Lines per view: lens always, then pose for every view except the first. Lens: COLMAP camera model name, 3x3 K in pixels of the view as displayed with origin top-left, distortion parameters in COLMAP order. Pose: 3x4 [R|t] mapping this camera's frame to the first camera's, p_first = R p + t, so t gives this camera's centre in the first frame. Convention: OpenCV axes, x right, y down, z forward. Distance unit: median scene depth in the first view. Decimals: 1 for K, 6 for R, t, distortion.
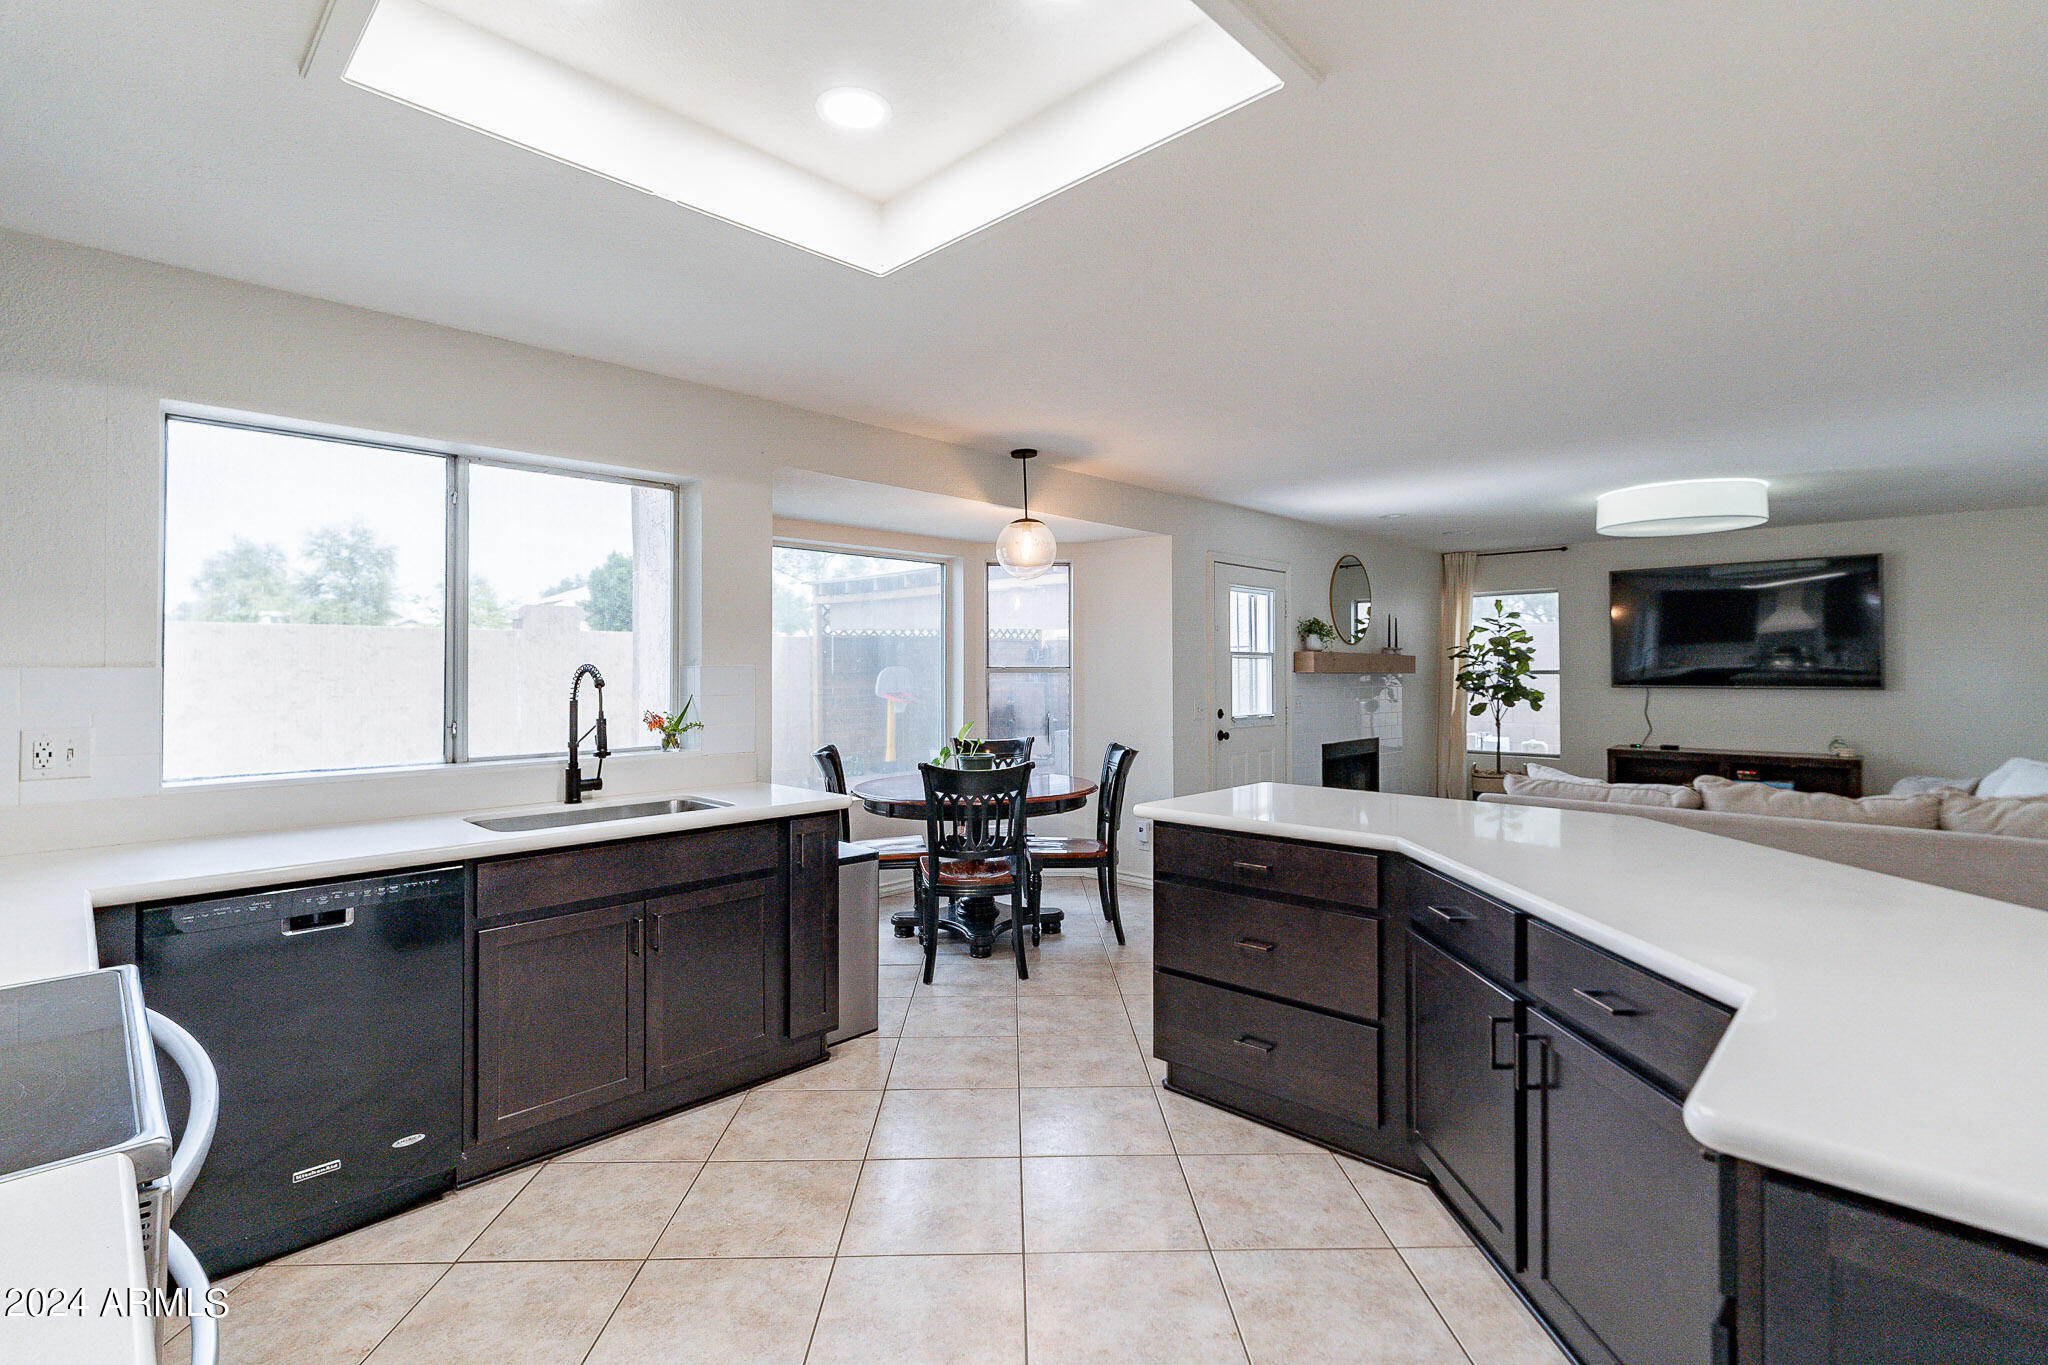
lens RADIAL K [[933.2, 0, 1019.5], [0, 933.2, 667.4], [0, 0, 1]] dist [0.001661, -0.000058]
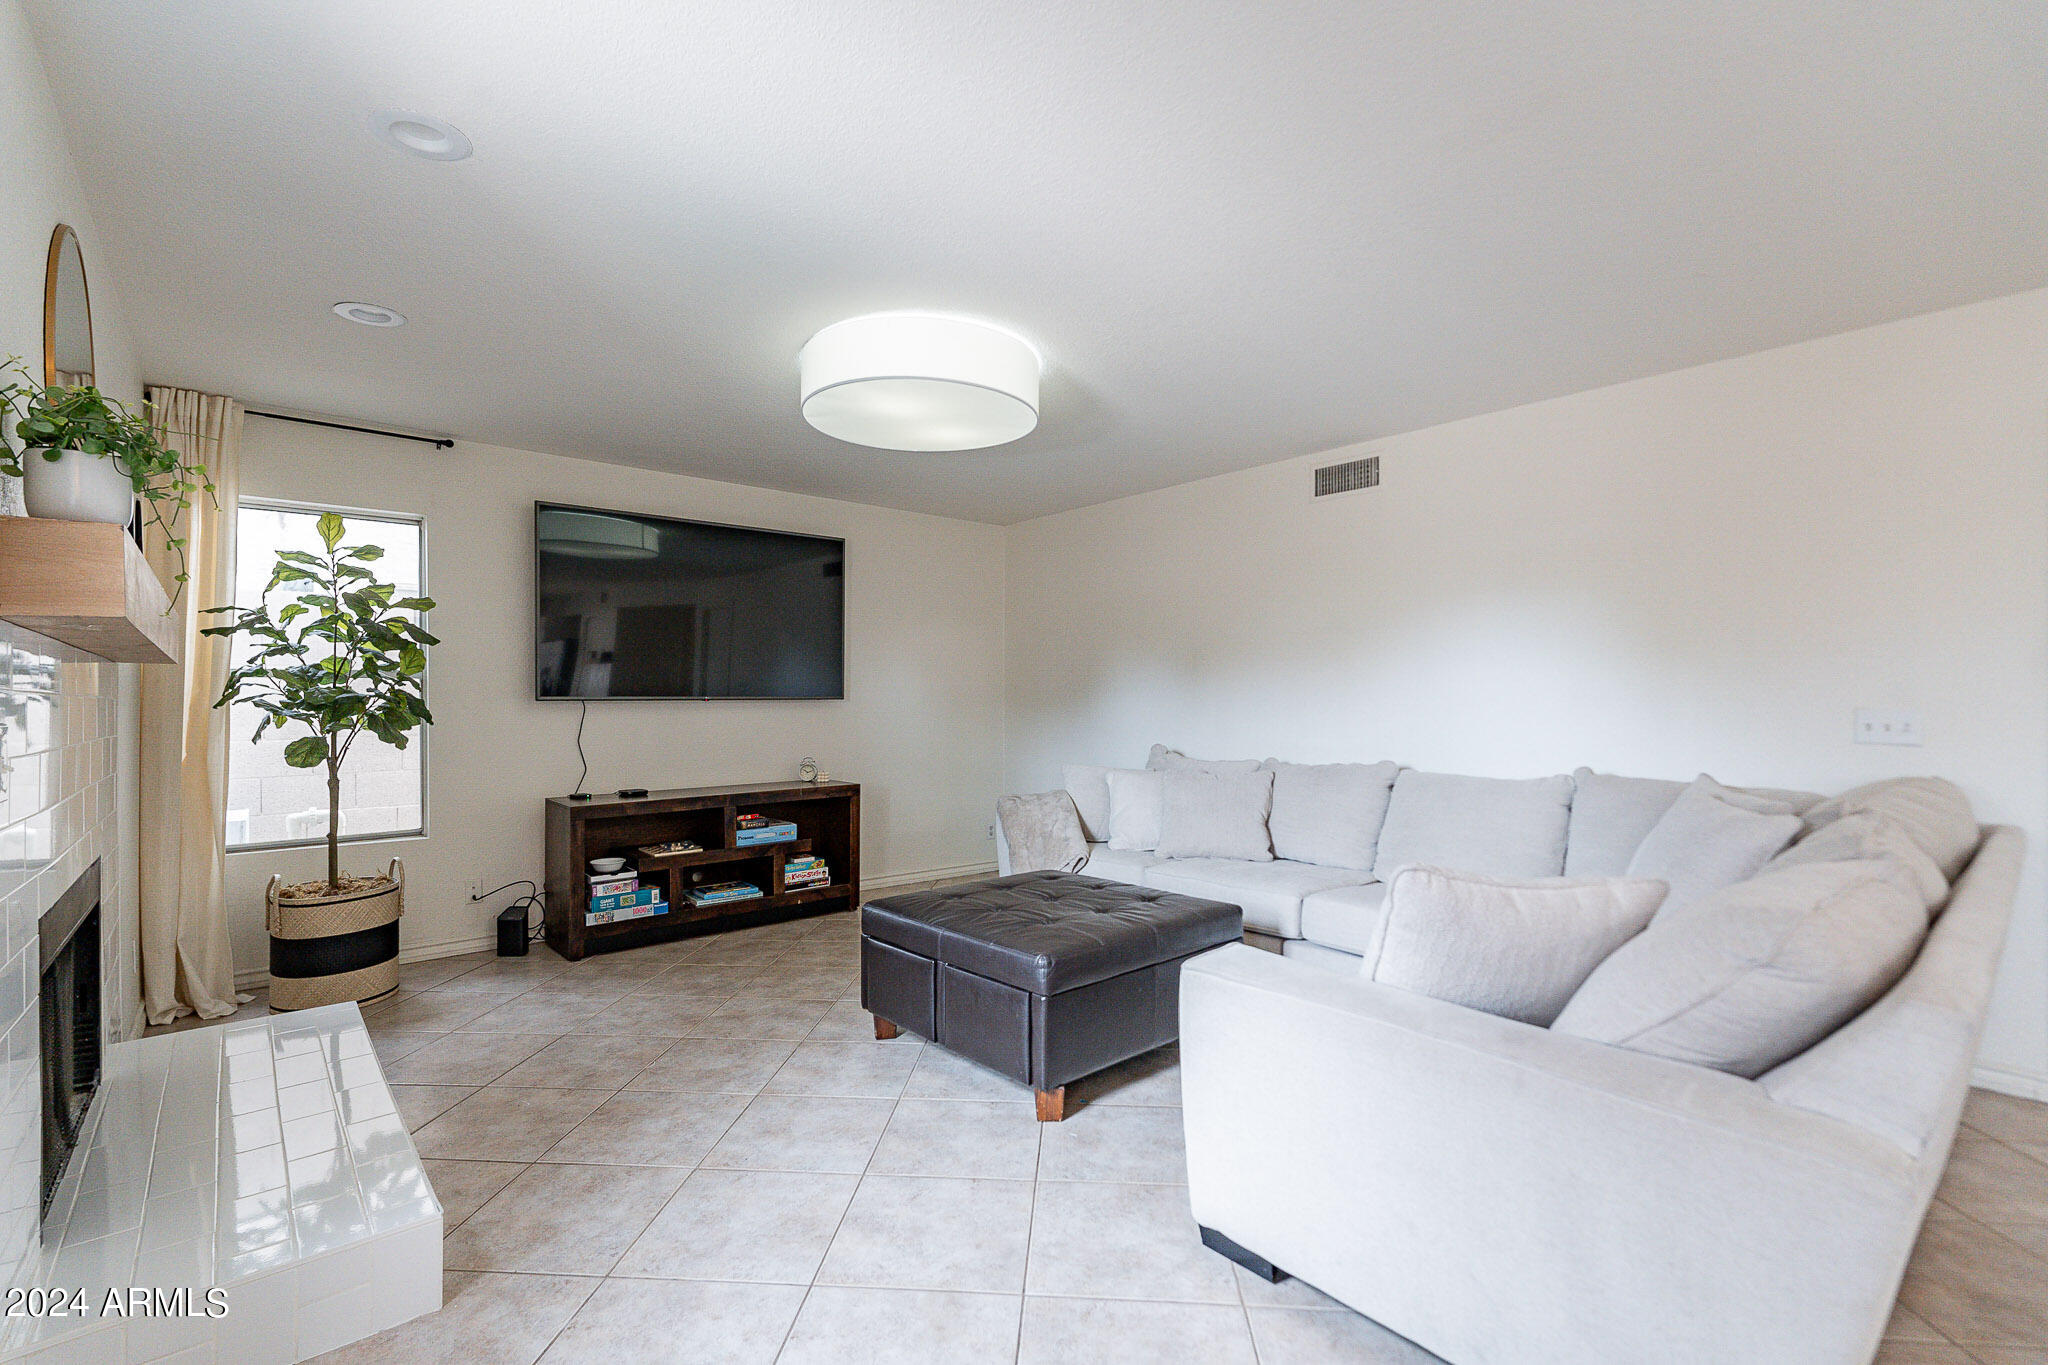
lens RADIAL K [[894.5, 0, 1020.2], [0, 894.5, 692.1], [0, 0, 1]] dist [0.000060, -0.000156]
pose [[0.080755, 0.006779, 0.996711, 0.110963], [0.000111, 0.999977, -0.006810, 0.021434], [-0.996734, 0.000661, 0.080753, 0.710179]]
